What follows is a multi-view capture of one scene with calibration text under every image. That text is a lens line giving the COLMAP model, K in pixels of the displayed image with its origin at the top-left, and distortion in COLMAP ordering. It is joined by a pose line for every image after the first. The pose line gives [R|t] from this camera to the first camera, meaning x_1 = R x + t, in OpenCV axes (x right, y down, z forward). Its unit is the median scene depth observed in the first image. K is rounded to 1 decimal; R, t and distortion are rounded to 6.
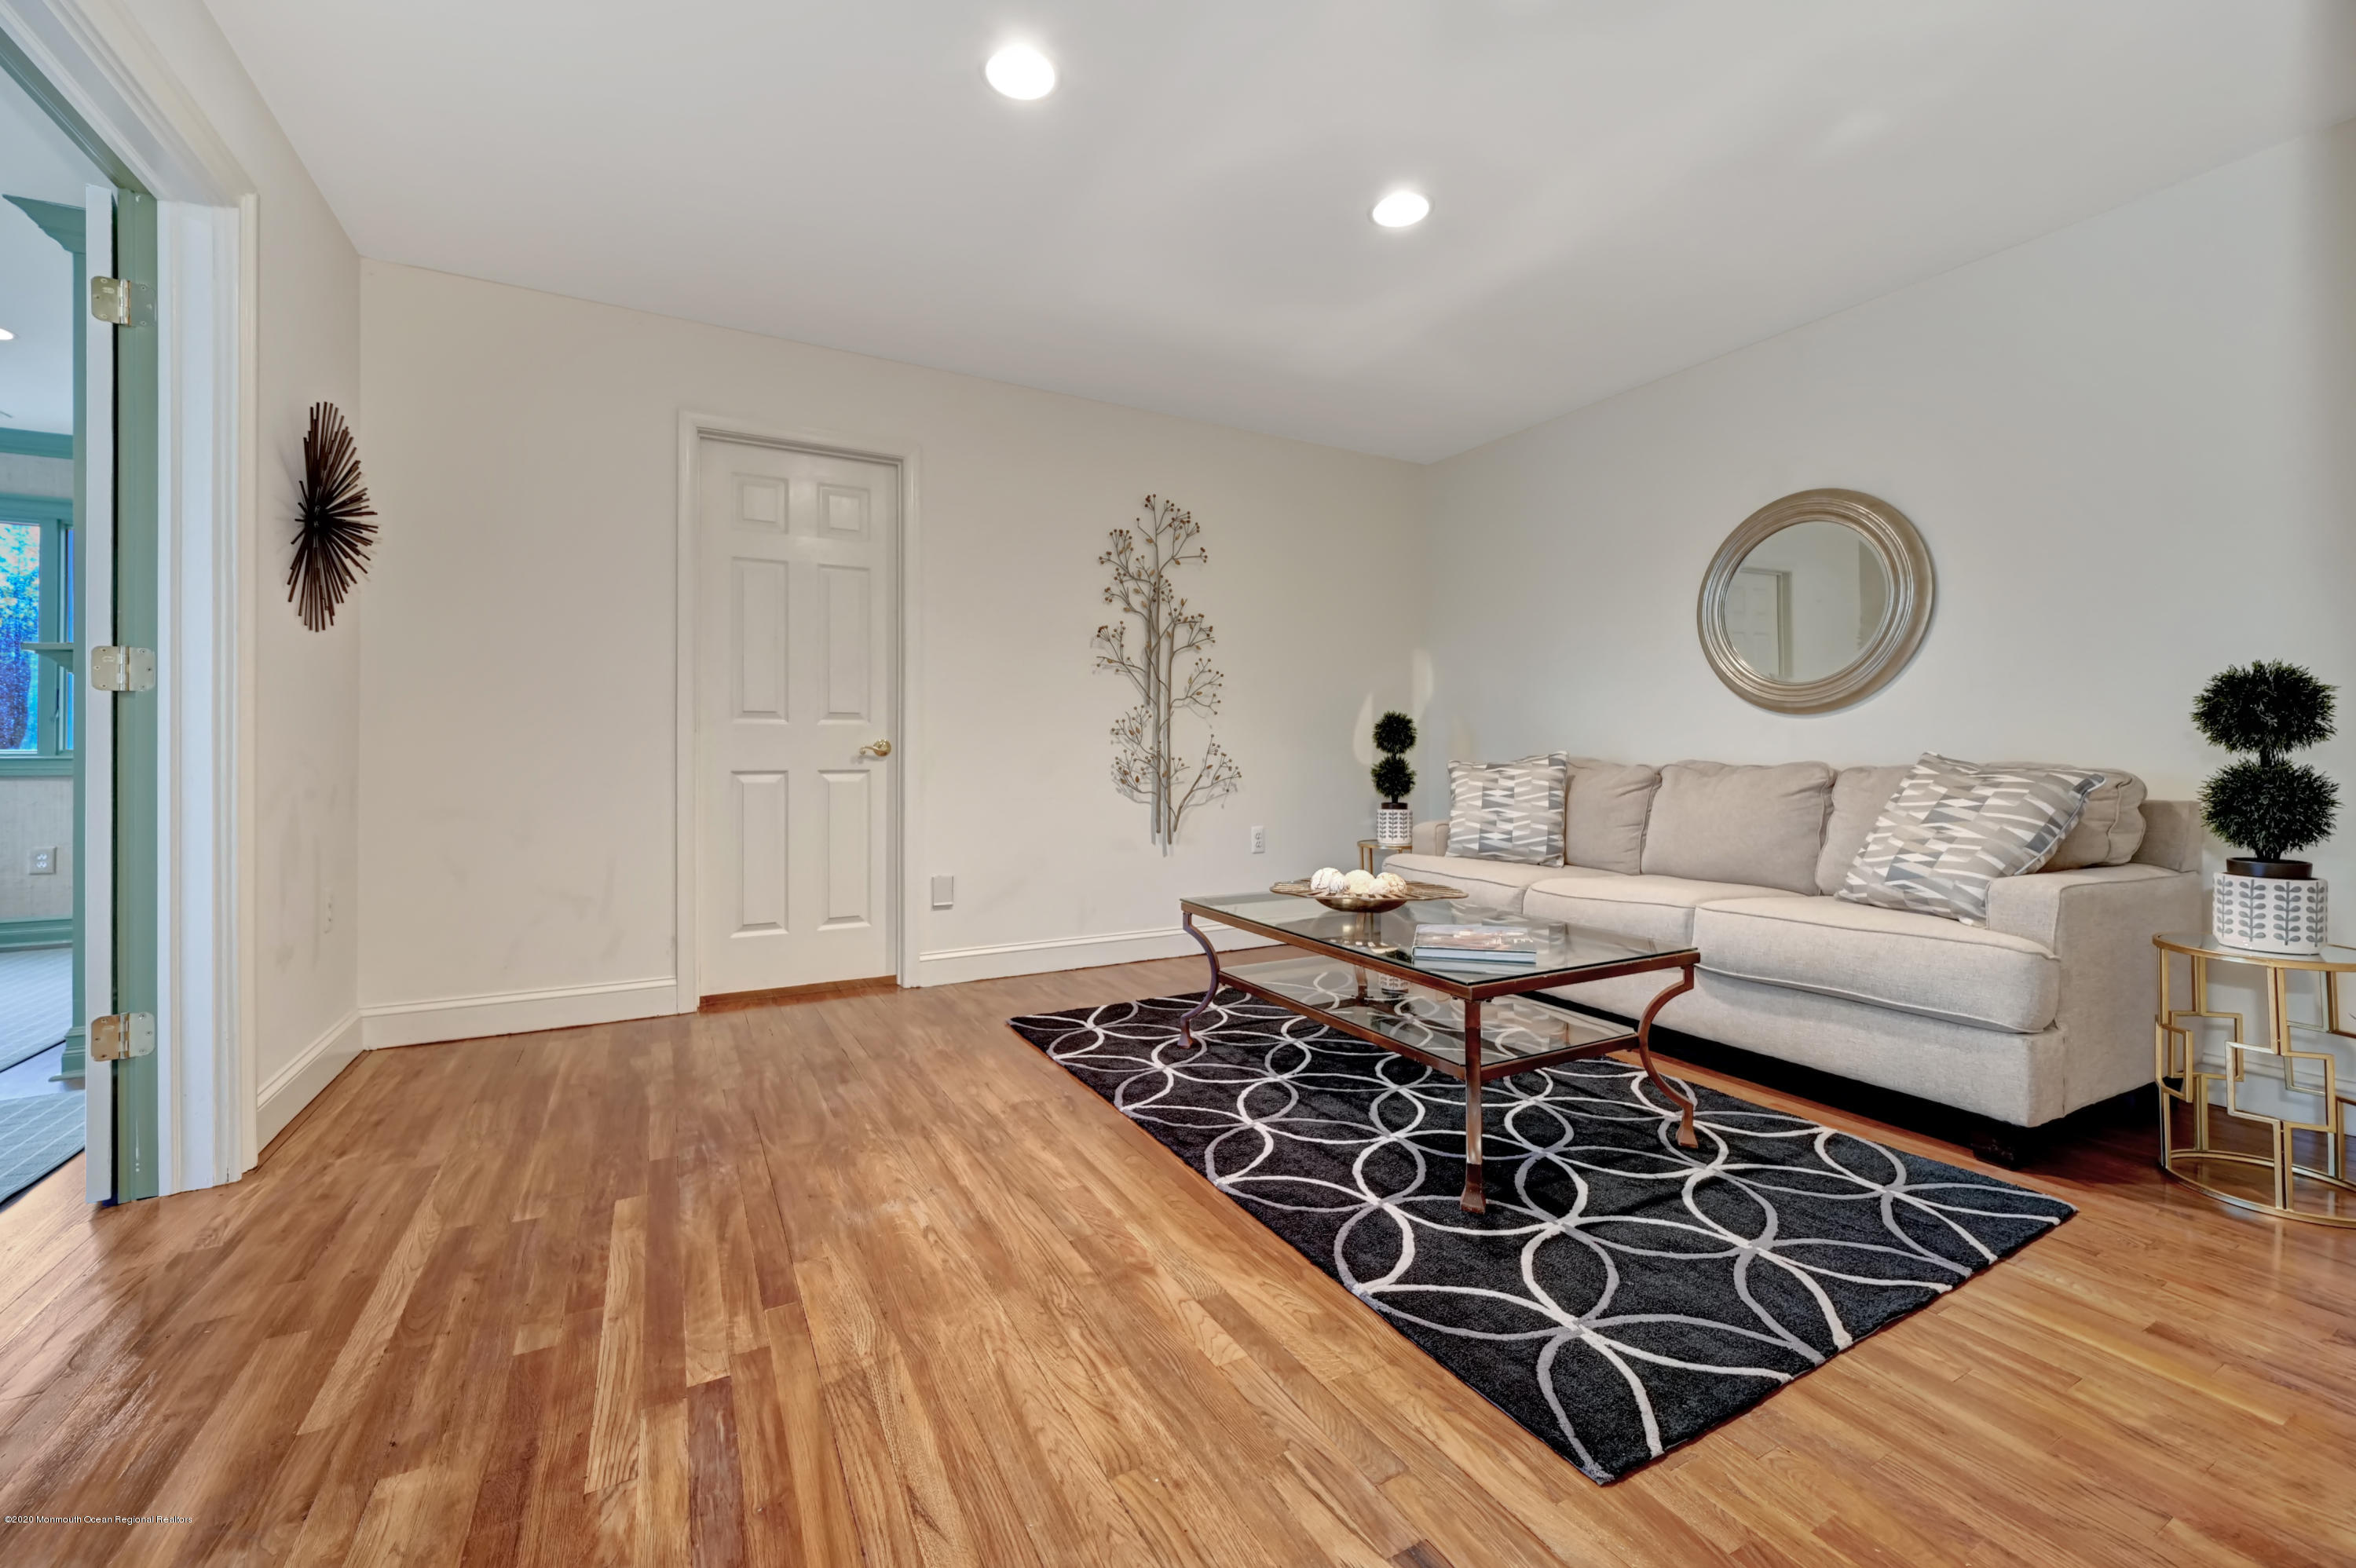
lens RADIAL K [[958.4, 0, 1187.5], [0, 958.4, 772.7], [0, 0, 1]] dist [0.011618, -0.000144]
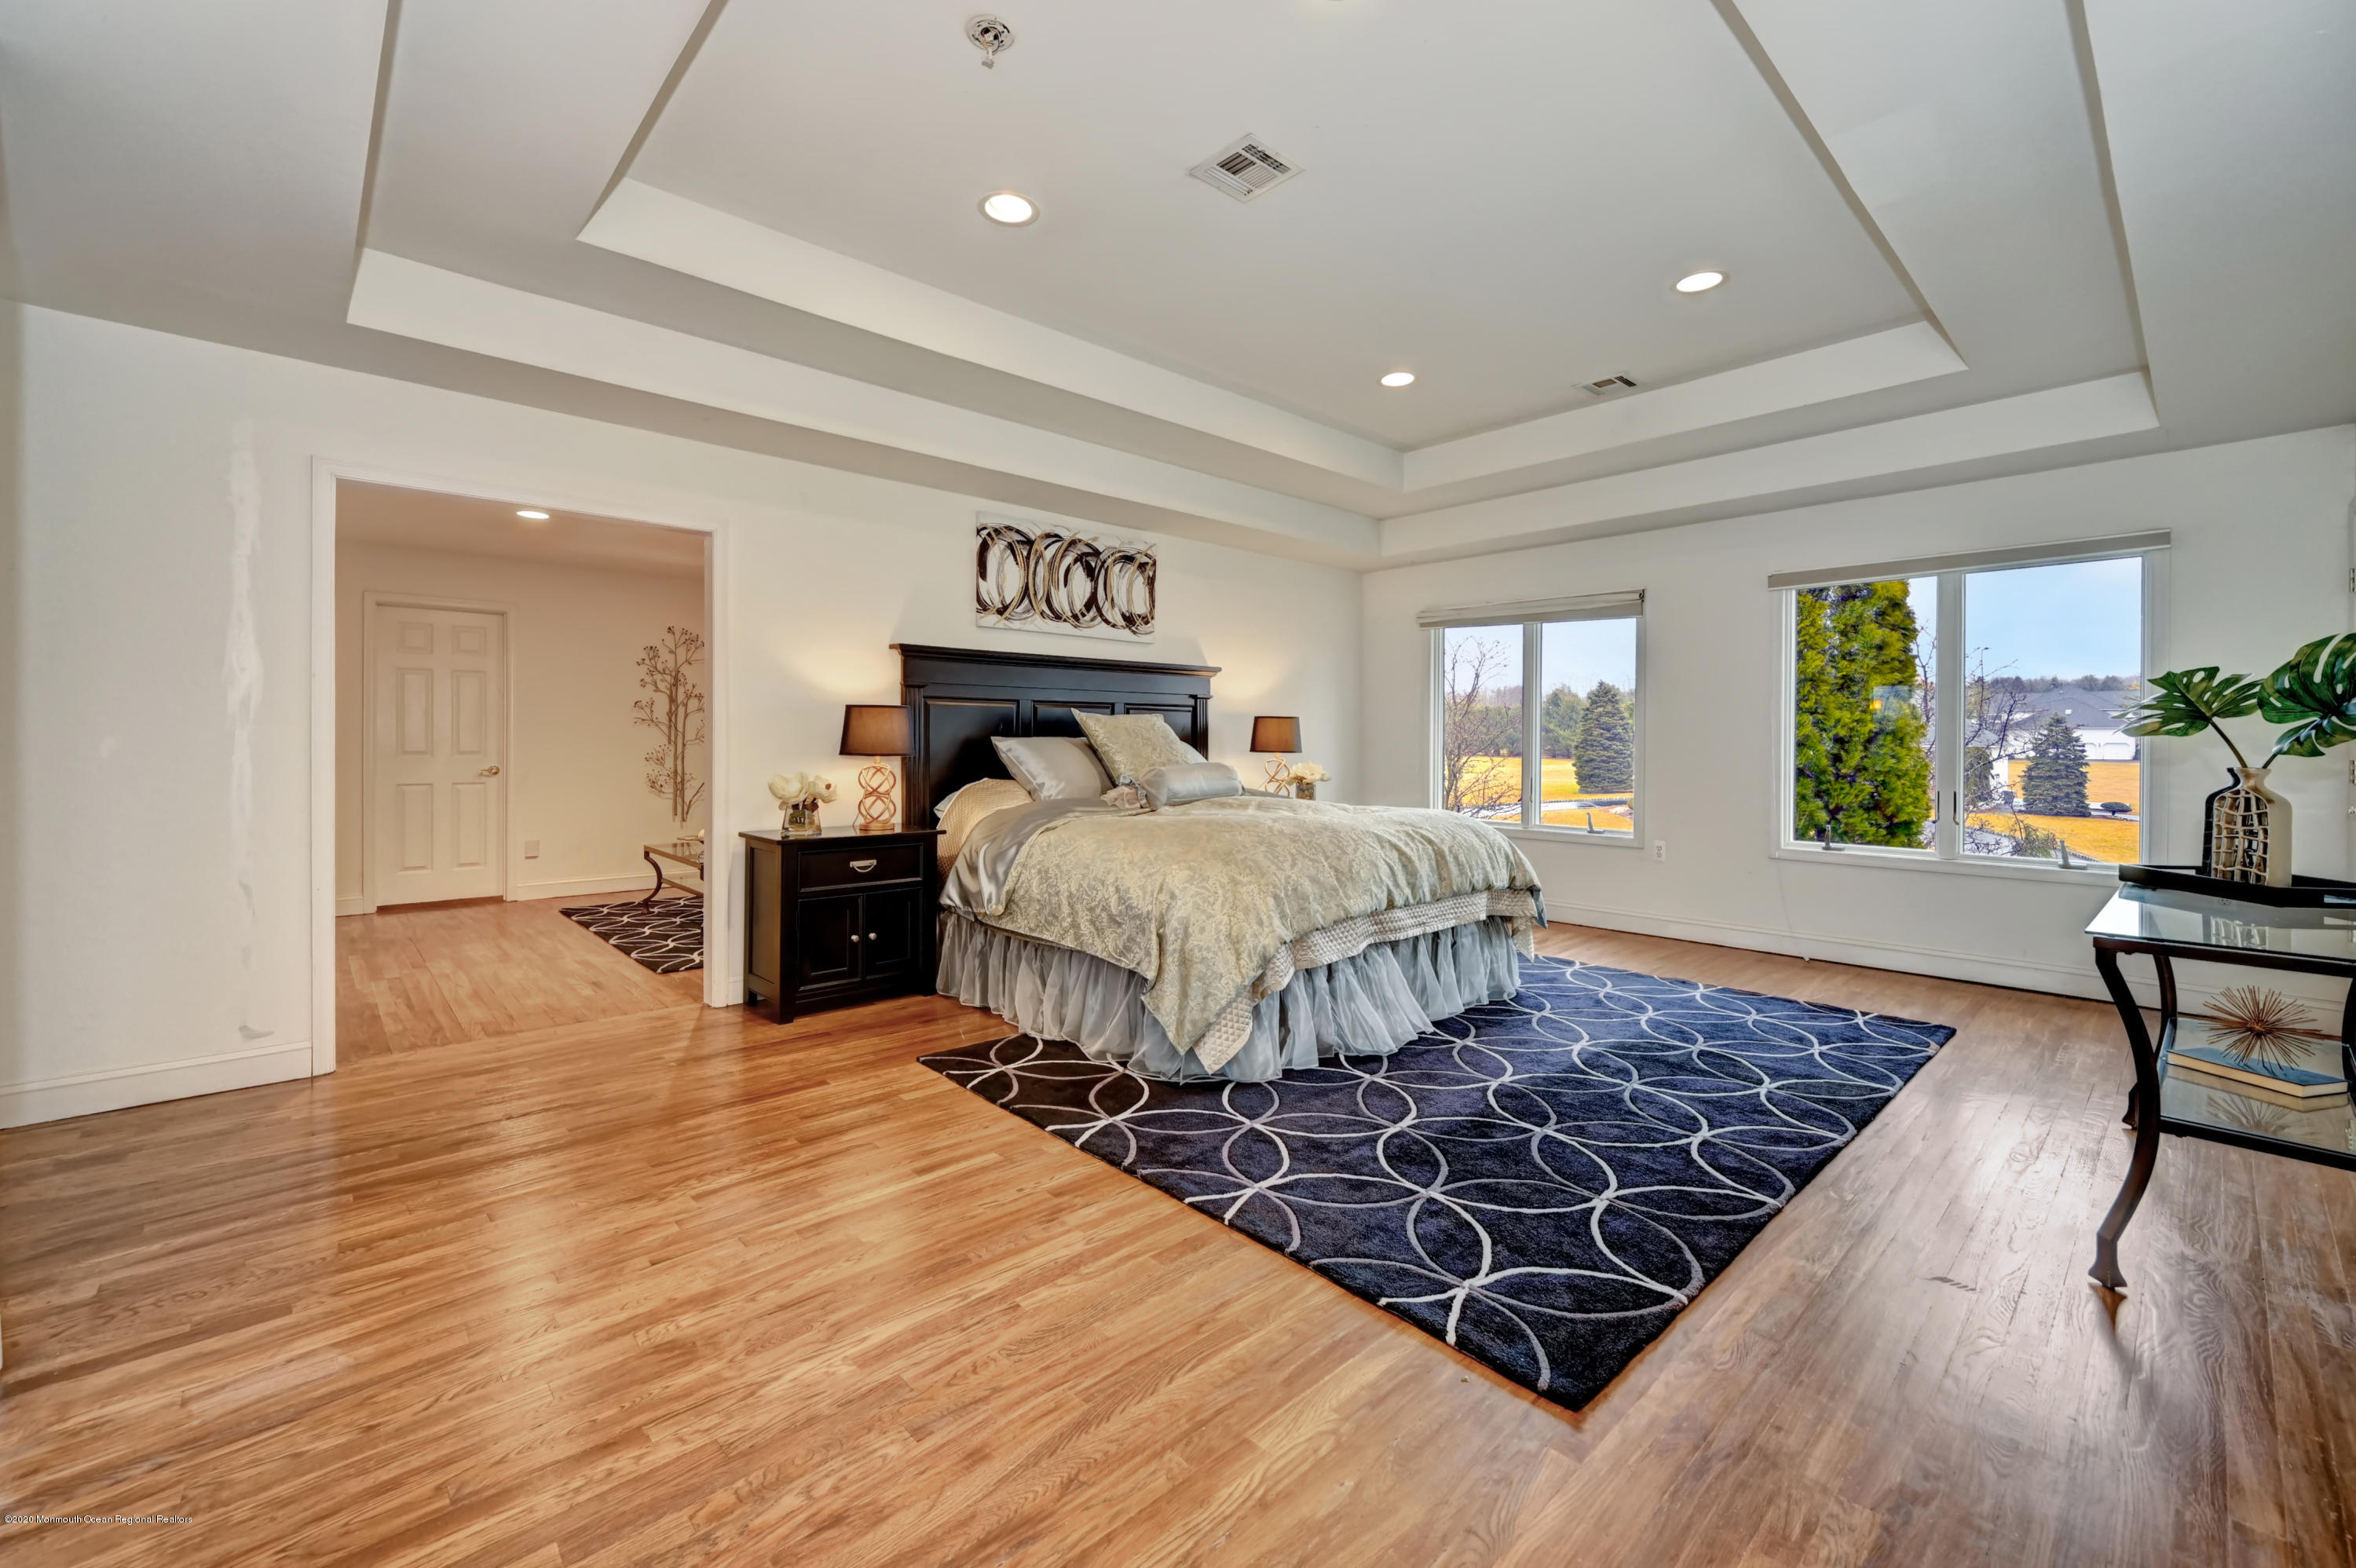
lens RADIAL K [[958.4, 0, 1166.5], [0, 958.4, 765.4], [0, 0, 1]] dist [0.011618, -0.000144]
pose [[0.967270, 0.001855, 0.253744, 0.399216], [-0.001292, 0.999996, -0.002385, -0.027897], [-0.253748, 0.001979, 0.967268, -0.963396]]
